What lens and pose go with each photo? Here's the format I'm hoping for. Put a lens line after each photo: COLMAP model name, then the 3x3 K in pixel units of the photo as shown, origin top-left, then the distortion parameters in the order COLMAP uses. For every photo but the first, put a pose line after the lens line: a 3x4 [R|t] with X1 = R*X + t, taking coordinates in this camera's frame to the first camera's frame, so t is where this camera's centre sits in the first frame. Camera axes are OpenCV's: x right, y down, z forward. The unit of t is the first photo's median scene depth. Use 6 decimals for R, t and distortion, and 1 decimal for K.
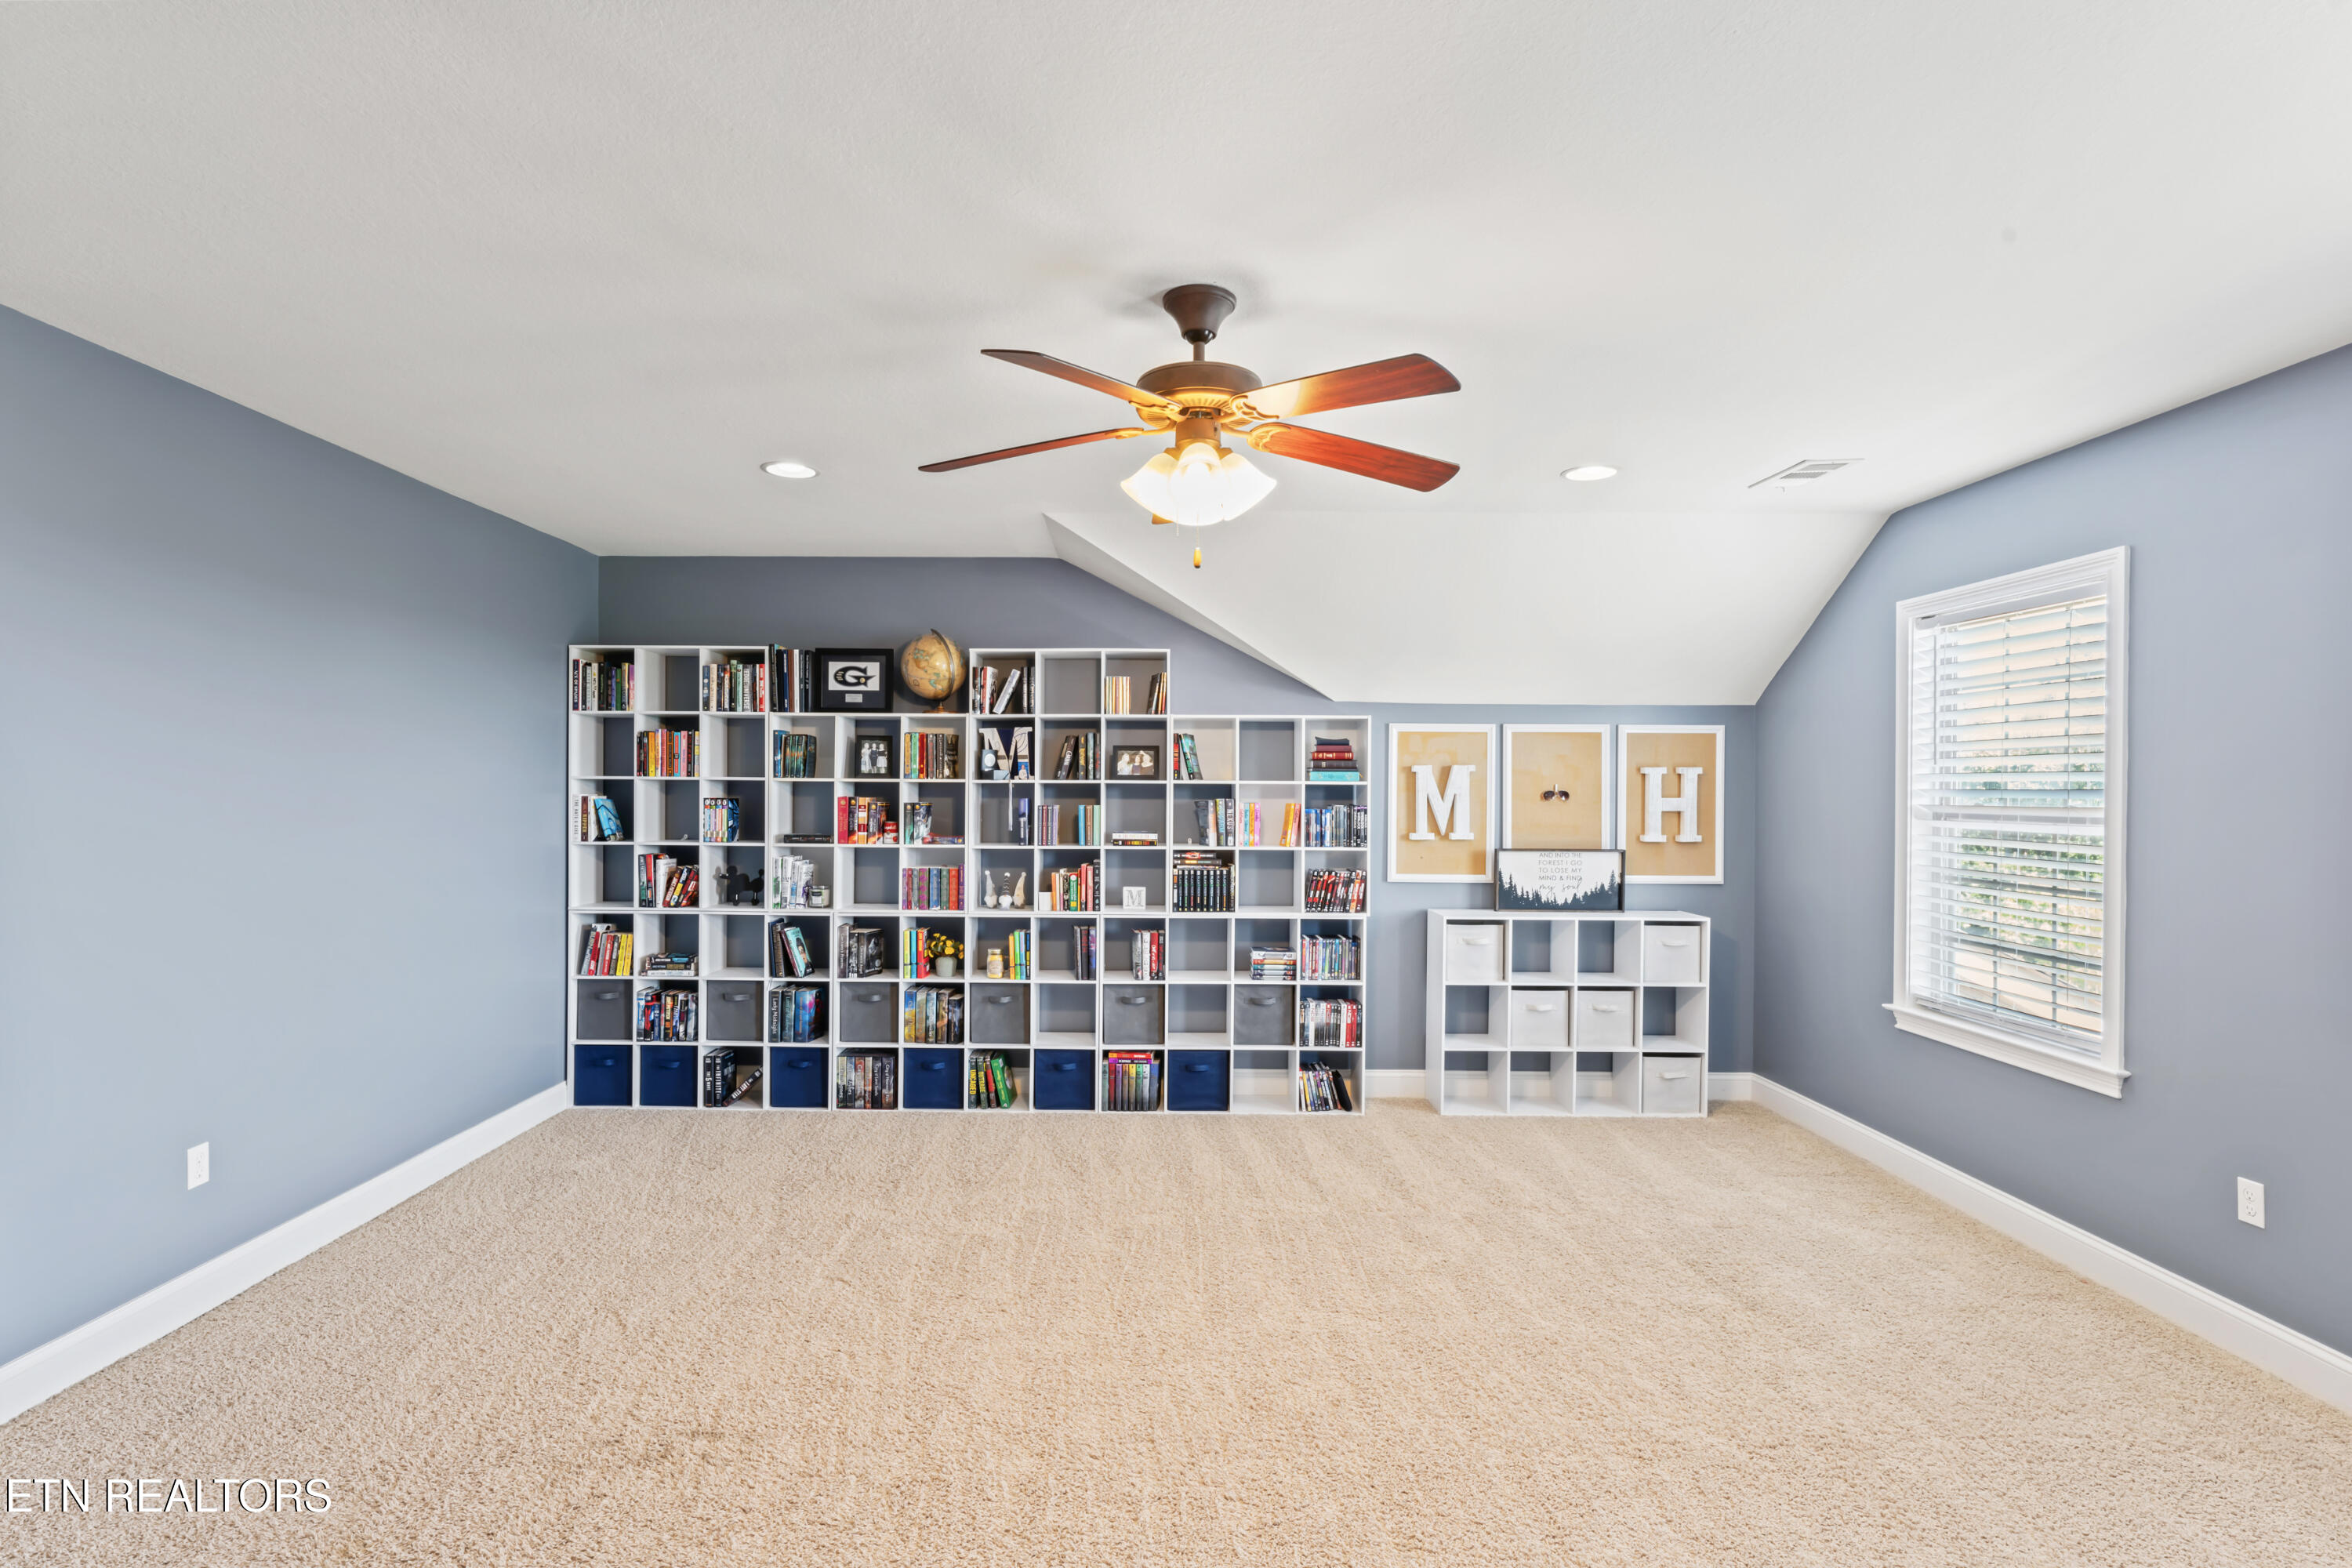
lens RADIAL K [[1146.1, 0, 1183.1], [0, 1146.1, 789.0], [0, 0, 1]] dist [-0.002090, -0.000615]
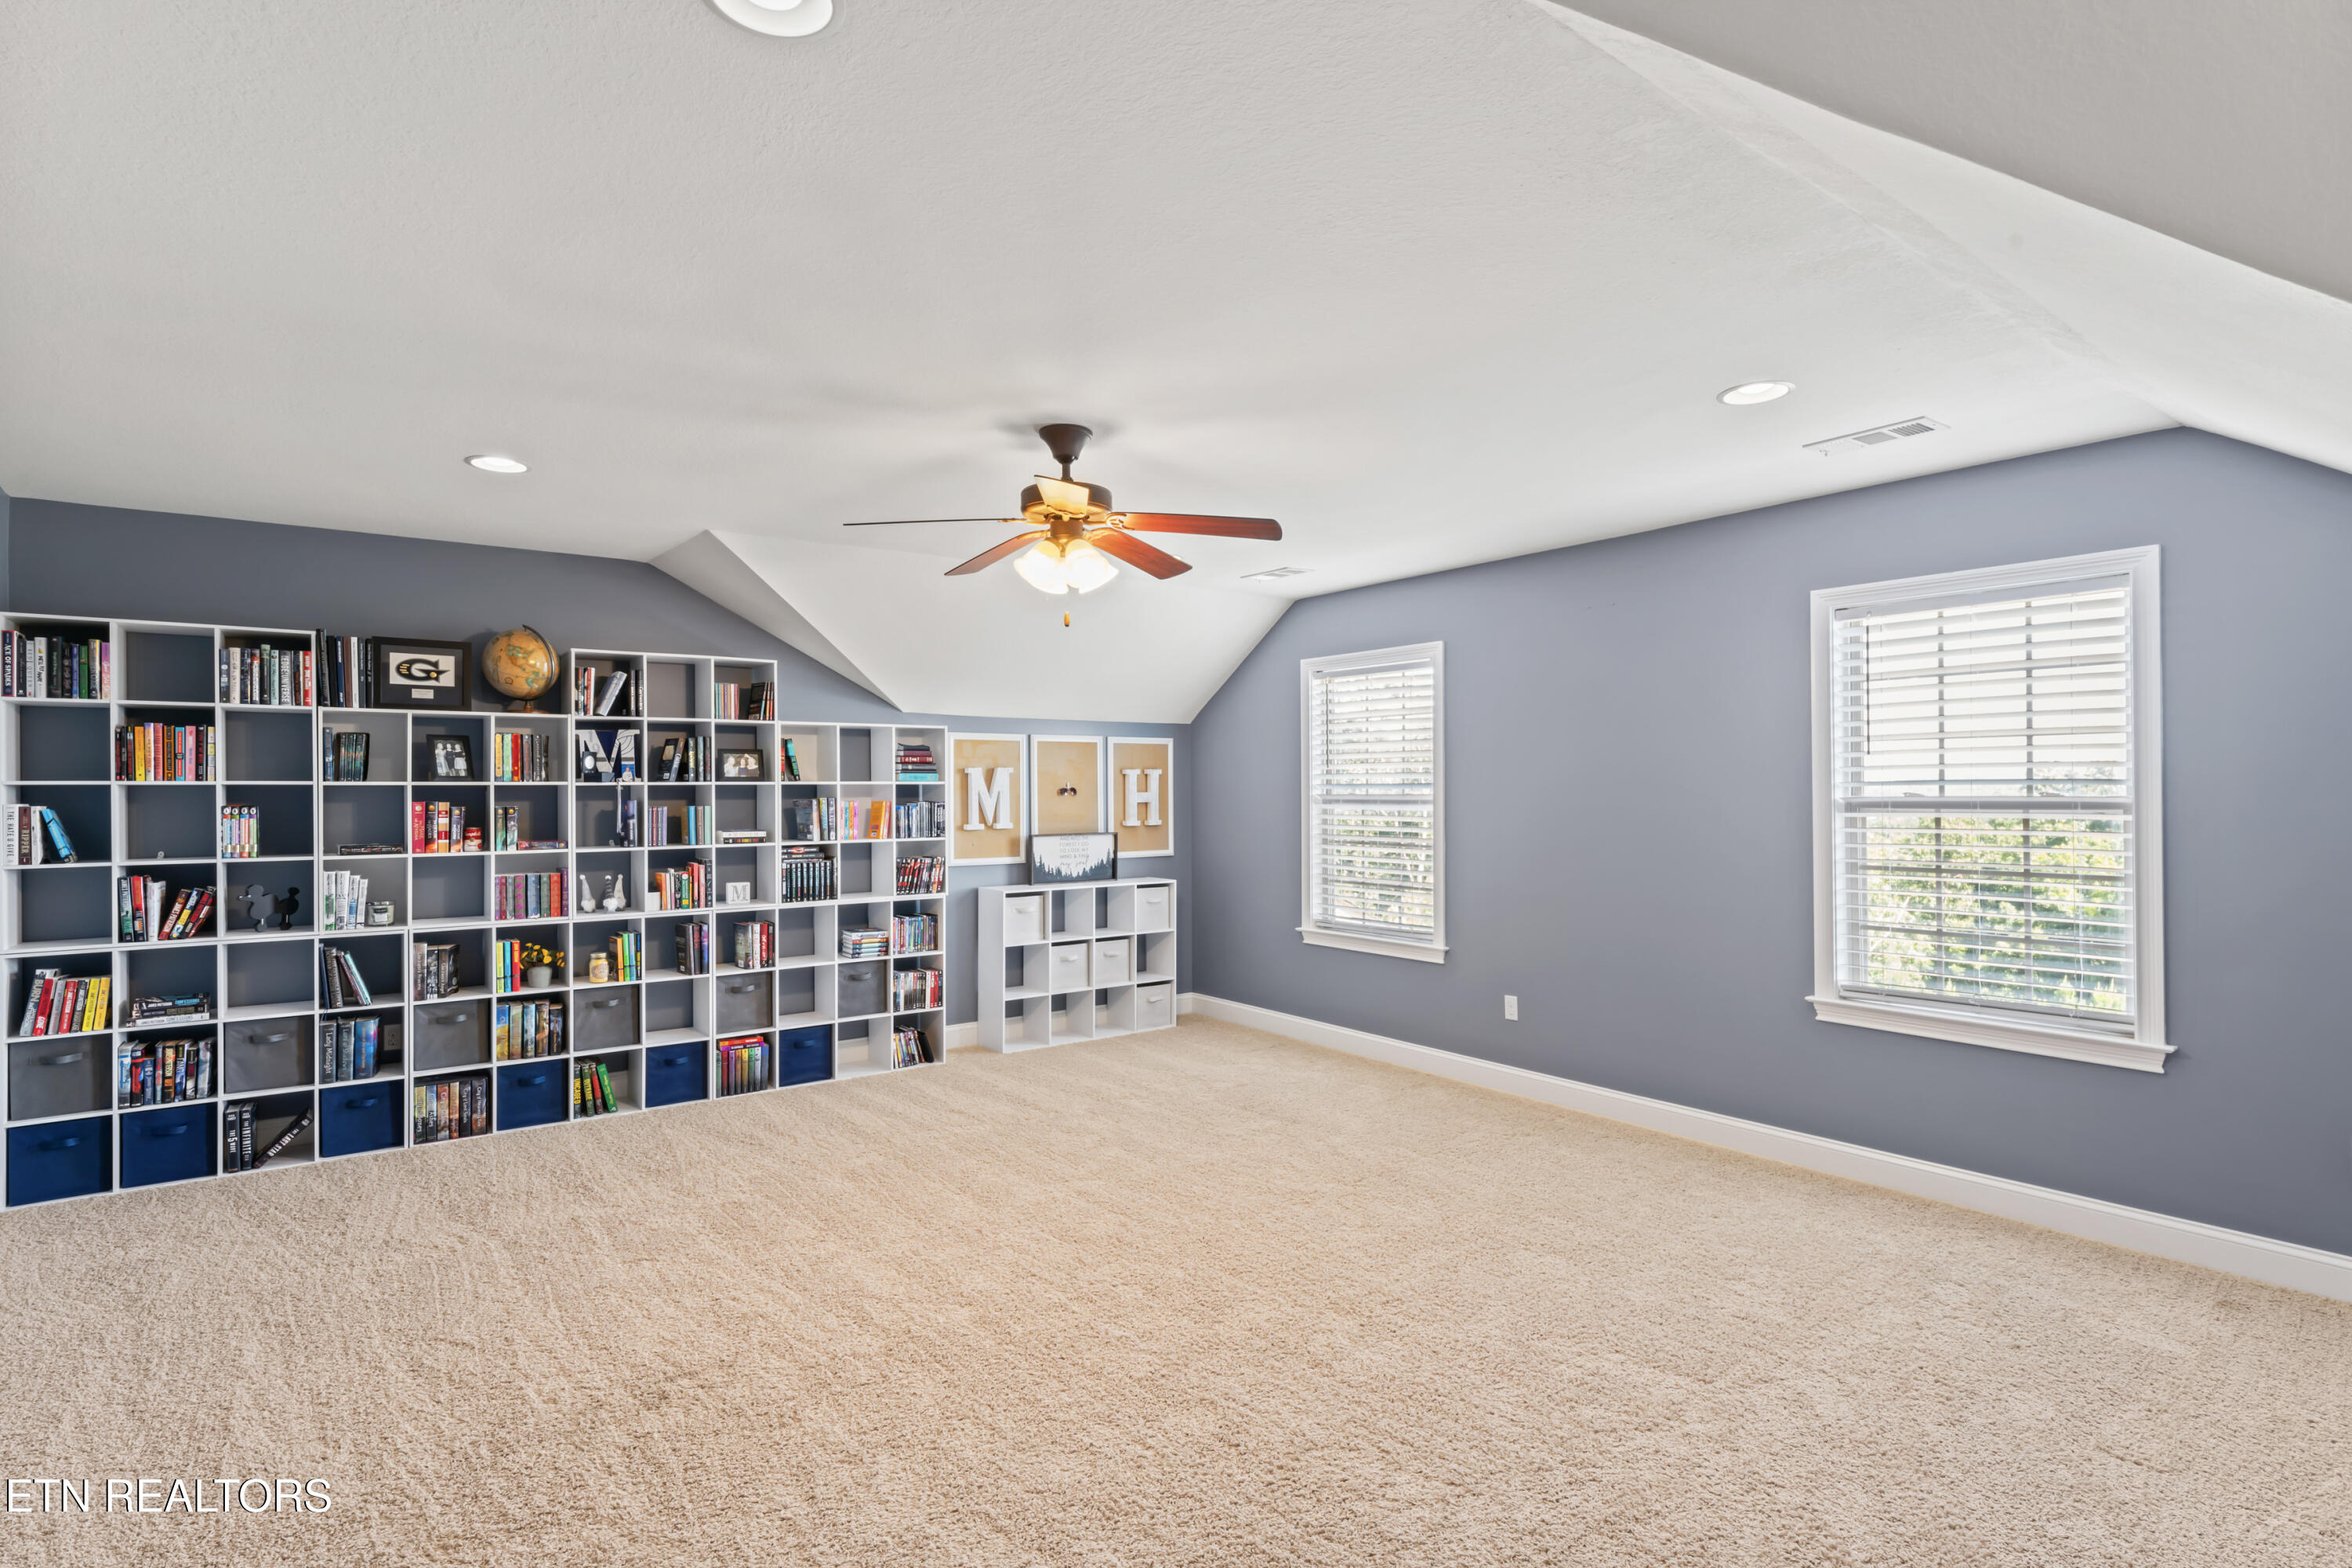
lens RADIAL K [[1146.1, 0, 1171.6], [0, 1146.1, 780.4], [0, 0, 1]] dist [-0.002090, -0.000615]
pose [[0.801525, -0.005770, 0.597933, -0.361449], [0.010184, 0.999940, -0.004003, -0.000550], [-0.597874, 0.009298, 0.801536, -0.090196]]
